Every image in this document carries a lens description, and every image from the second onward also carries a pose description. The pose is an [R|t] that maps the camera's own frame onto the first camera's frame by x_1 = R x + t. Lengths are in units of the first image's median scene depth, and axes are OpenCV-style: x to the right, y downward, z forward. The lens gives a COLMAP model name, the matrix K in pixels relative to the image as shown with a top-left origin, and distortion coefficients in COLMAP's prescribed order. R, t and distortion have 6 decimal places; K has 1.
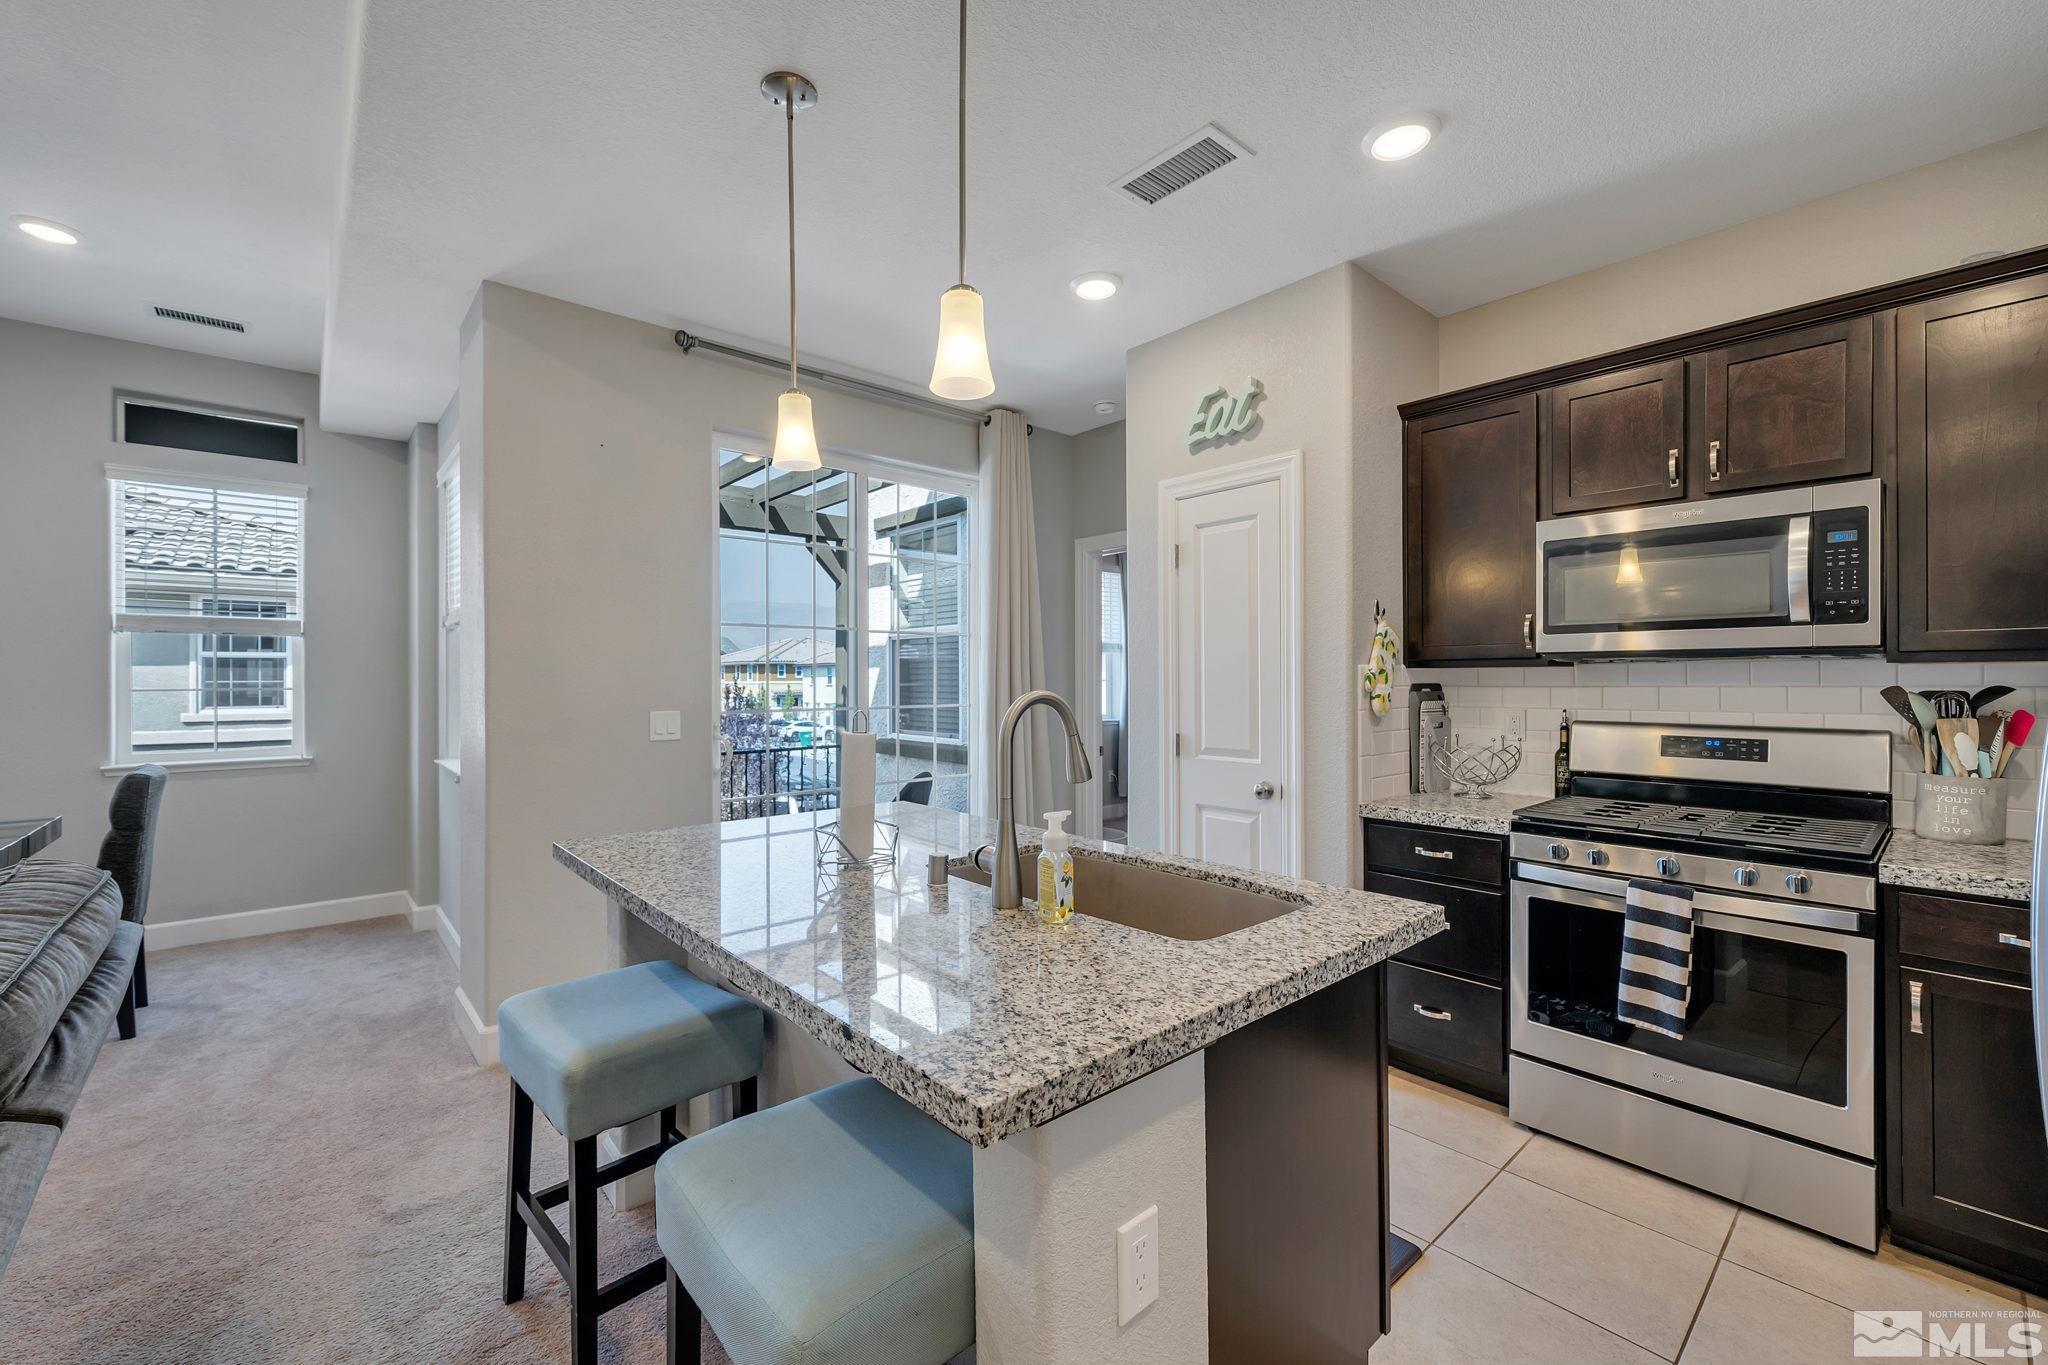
lens RADIAL K [[833.6, 0, 1017.2], [0, 833.6, 677.5], [0, 0, 1]] dist [0.000873, 0.000037]
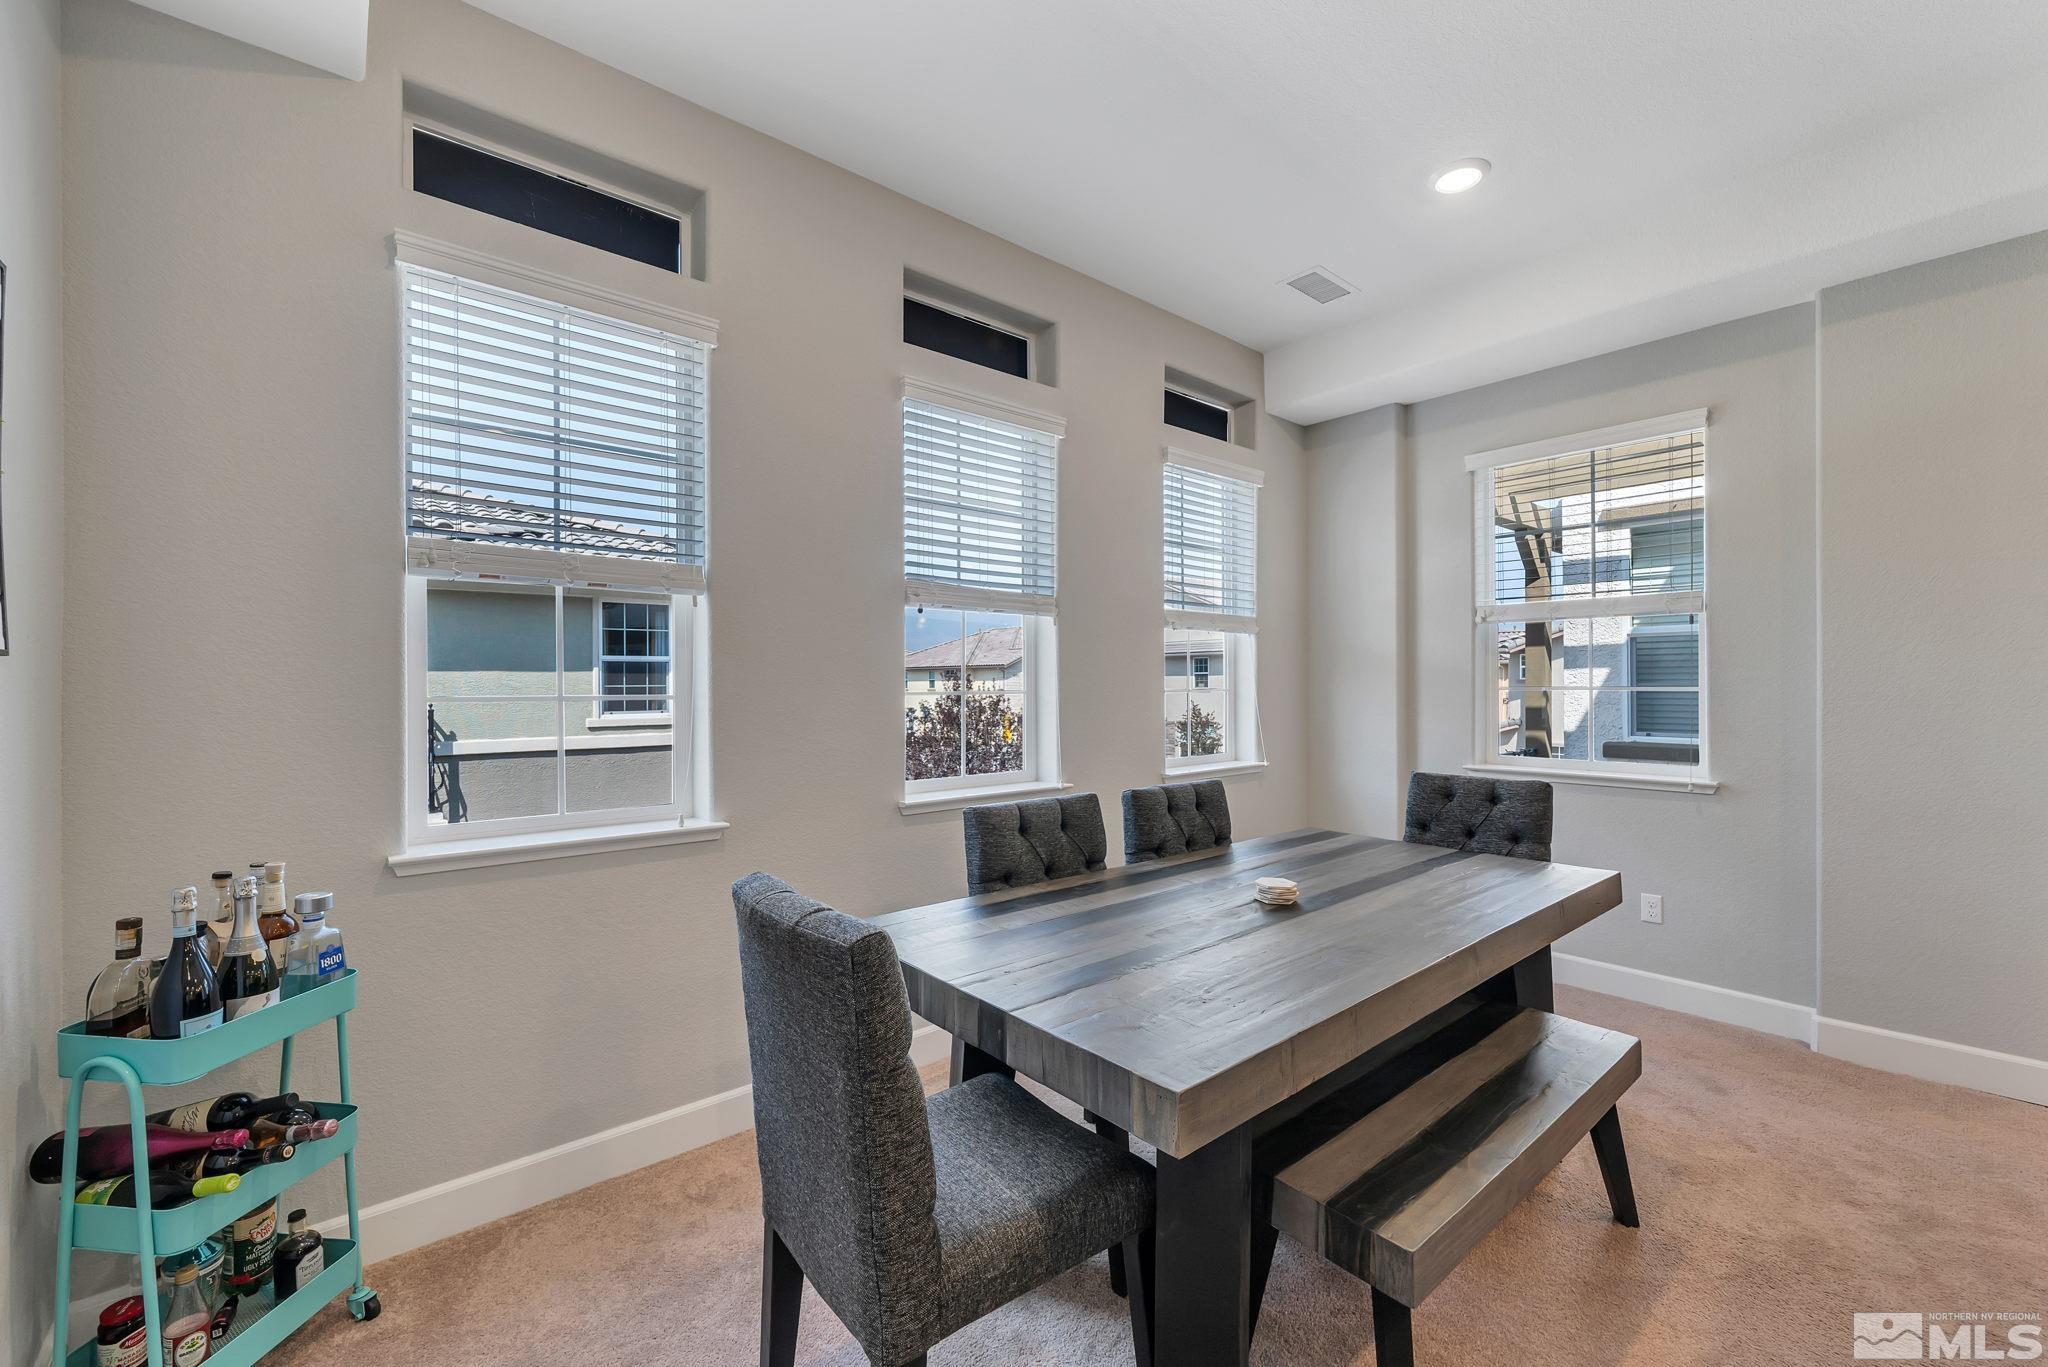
lens RADIAL K [[823.9, 0, 1024.0], [0, 823.9, 683.5], [0, 0, 1]] dist [0.000265, -0.000006]
pose [[0.999993, -0.003737, 0.000759, -1.703883], [0.003736, 0.999993, 0.000861, 0.011798], [-0.000762, -0.000858, 0.999999, 0.110150]]
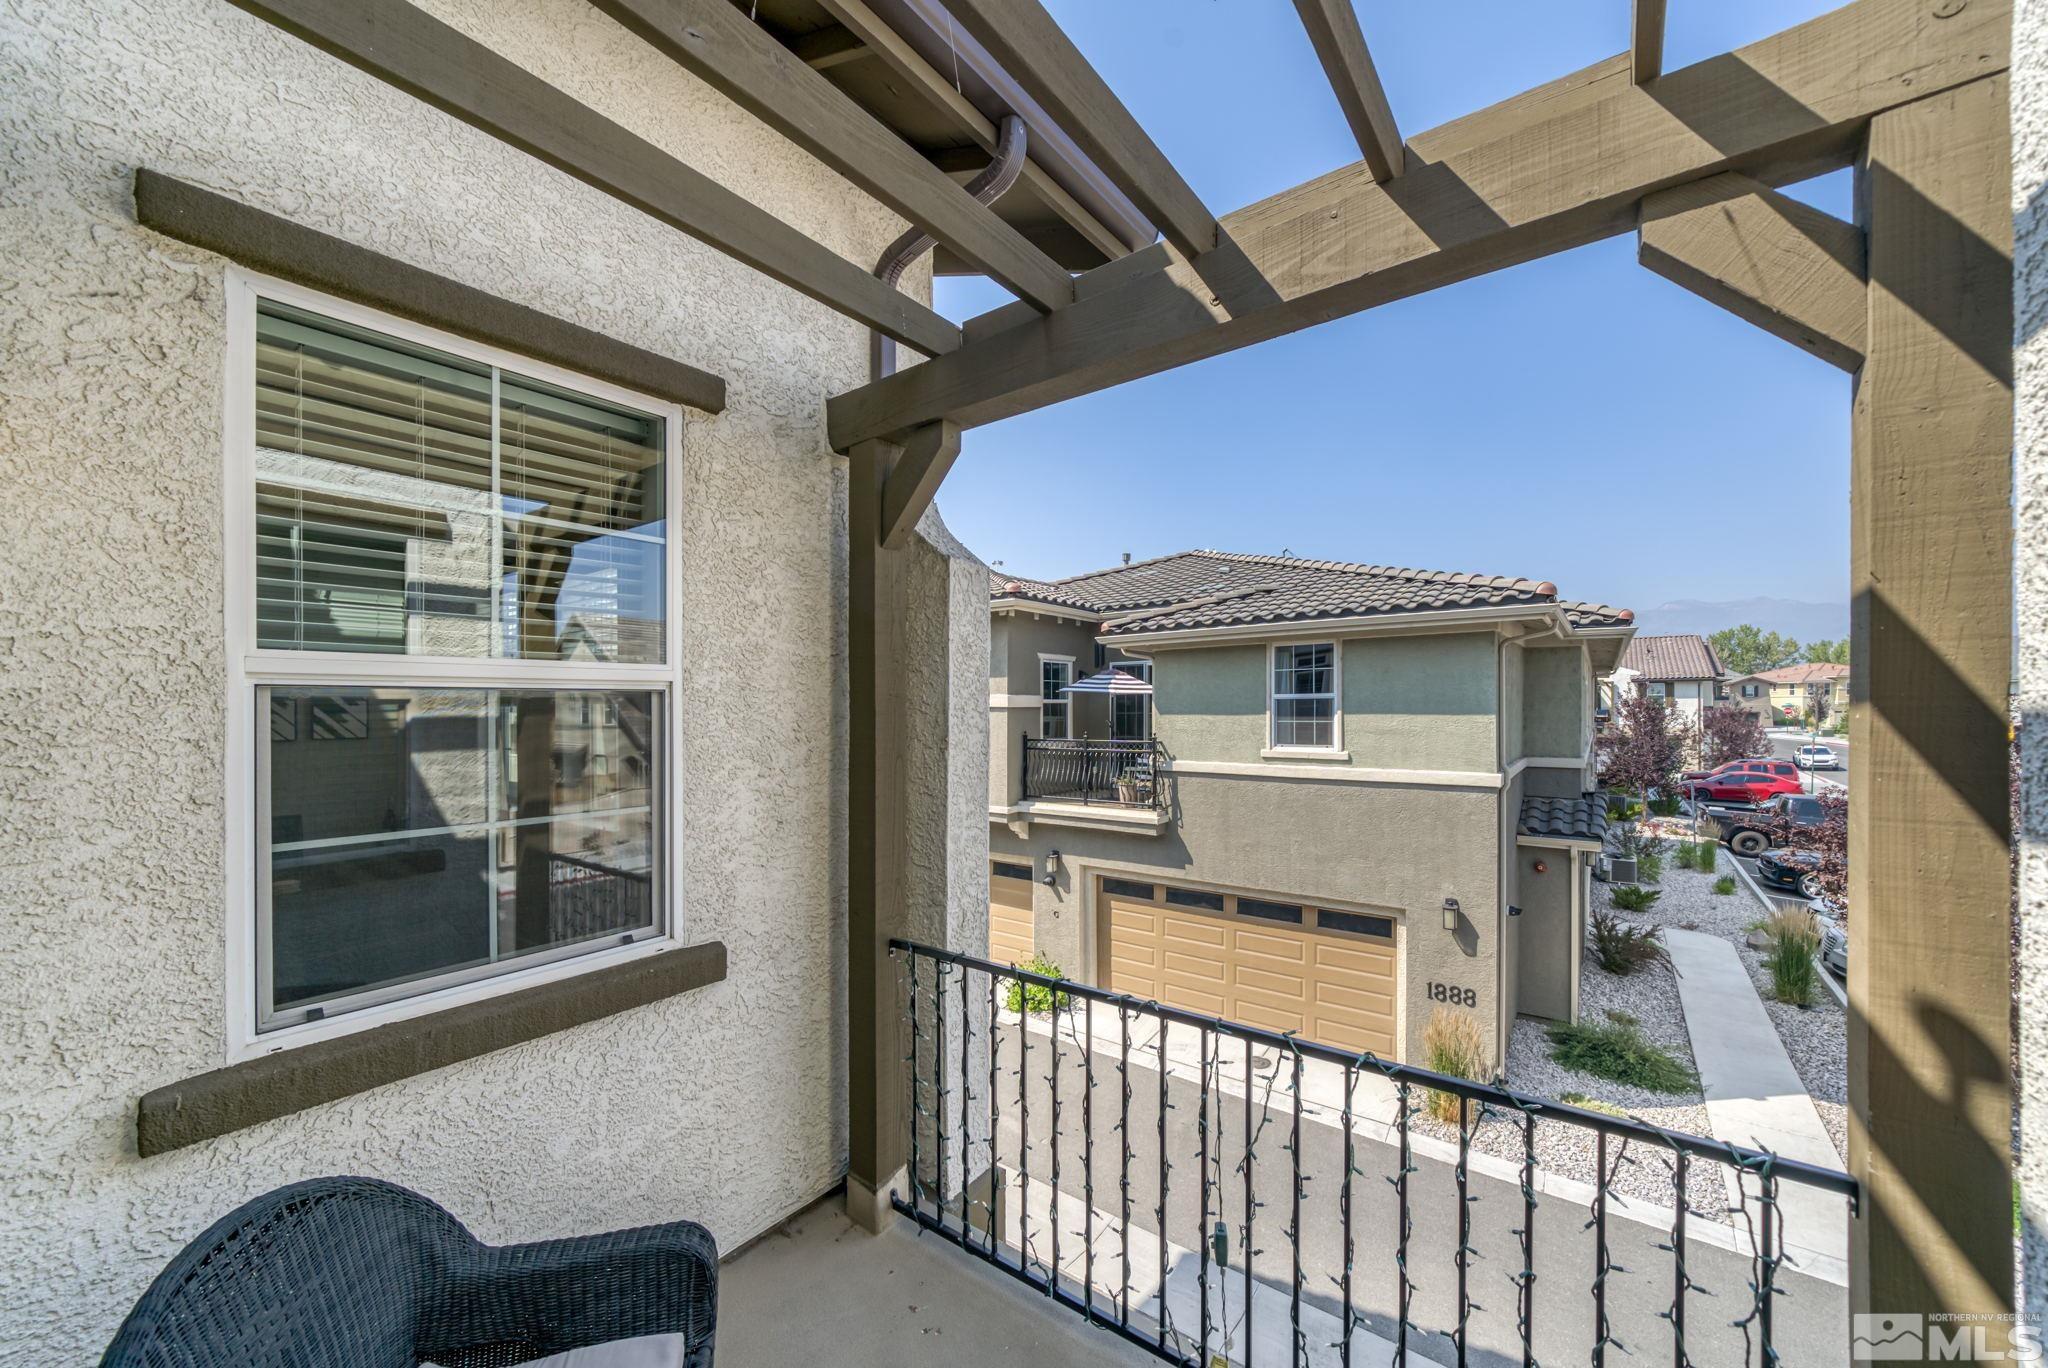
lens RADIAL K [[769.5, 0, 1030.4], [0, 769.5, 711.4], [0, 0, 1]] dist [-0.002616, -0.000167]
pose [[0.214804, 0.007196, -0.976631, -0.166371], [0.009008, 0.999916, 0.009349, -0.072966], [0.976616, -0.010806, 0.214721, 1.630194]]
